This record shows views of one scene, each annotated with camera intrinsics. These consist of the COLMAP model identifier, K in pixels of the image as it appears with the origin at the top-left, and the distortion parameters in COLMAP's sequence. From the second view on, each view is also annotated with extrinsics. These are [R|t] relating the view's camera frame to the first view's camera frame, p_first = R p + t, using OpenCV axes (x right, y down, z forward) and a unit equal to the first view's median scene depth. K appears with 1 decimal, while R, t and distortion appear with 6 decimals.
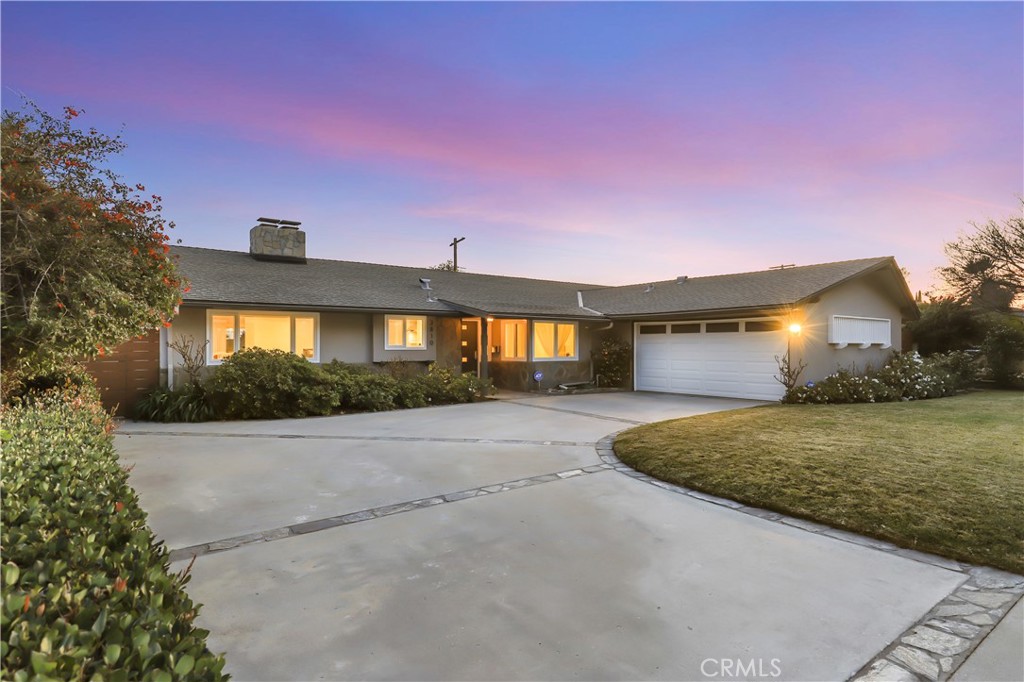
lens RADIAL K [[561.7, 0, 511.4], [0, 561.7, 339.8], [0, 0, 1]] dist [0.030069, -0.001869]
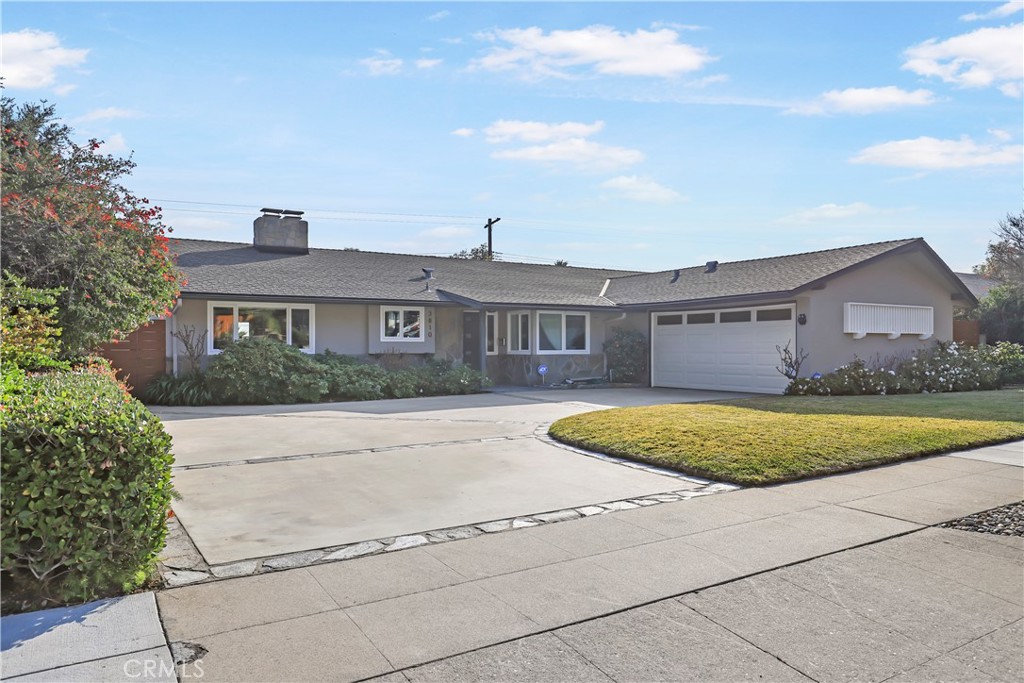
lens RADIAL K [[695.7, 0, 512.0], [0, 695.7, 341.5], [0, 0, 1]] dist [0.010428, -0.000332]
pose [[0.994488, -0.001913, -0.104834, 0.127984], [0.002302, 0.999991, 0.003591, 0.013869], [0.104826, -0.003813, 0.994483, -0.181738]]
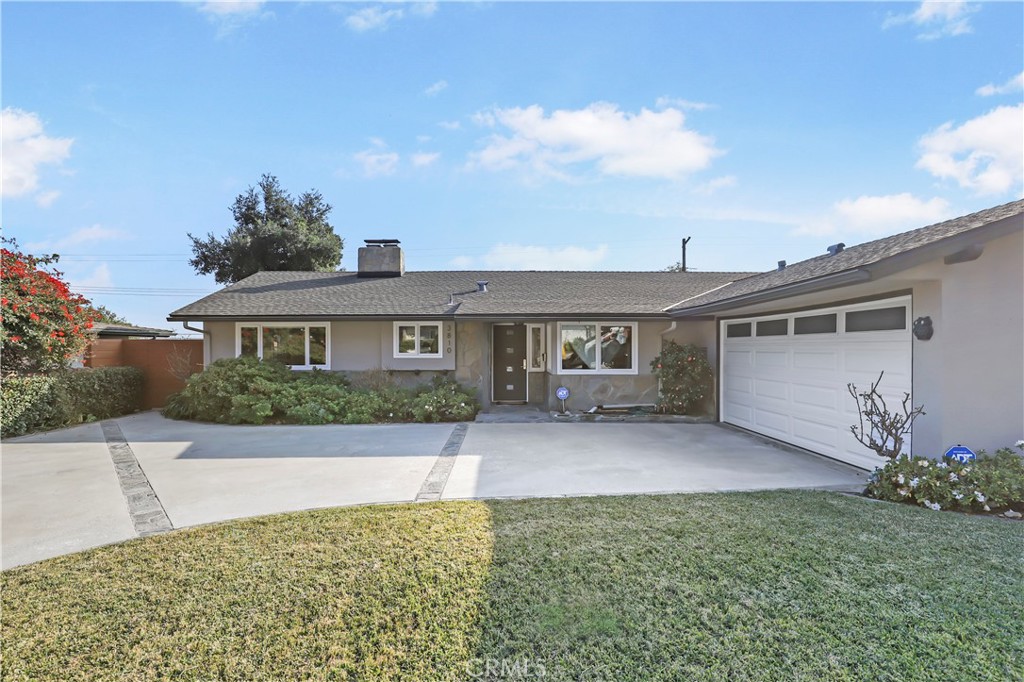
lens RADIAL K [[473.7, 0, 512.0], [0, 473.7, 341.0], [0, 0, 1]] dist [-0.025758, 0.000208]
pose [[0.800220, -0.007647, -0.599658, 0.412778], [0.006386, 0.999971, -0.004229, -0.006030], [0.599673, -0.000446, 0.800245, 0.463247]]
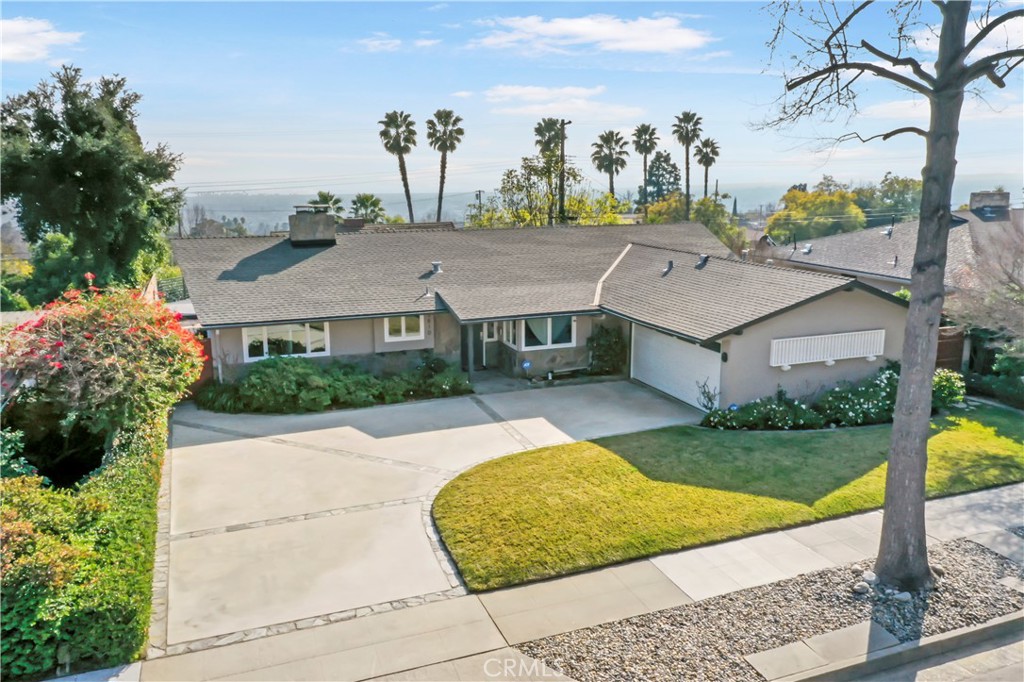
lens RADIAL K [[811.9, 0, 512.0], [0, 811.9, 341.0], [0, 0, 1]] dist [0.005151, -0.002666]
pose [[0.957210, 0.057452, -0.283633, 0.491171], [0.006051, 0.975908, 0.218100, -0.341116], [0.289330, -0.210484, 0.933801, -0.480874]]
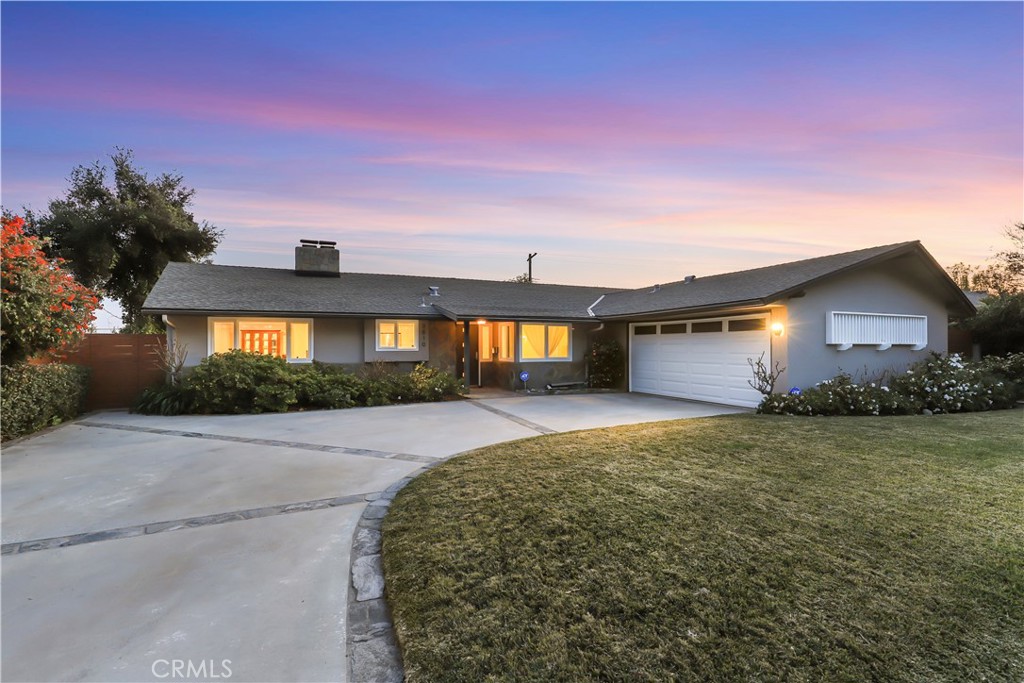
lens RADIAL K [[459.7, 0, 511.0], [0, 459.7, 340.3], [0, 0, 1]] dist [0.017438, -0.000801]
pose [[0.971174, -0.004709, -0.238323, 0.241855], [0.004257, 0.999988, -0.002412, -0.000036], [0.238332, 0.001328, 0.971183, 0.182358]]
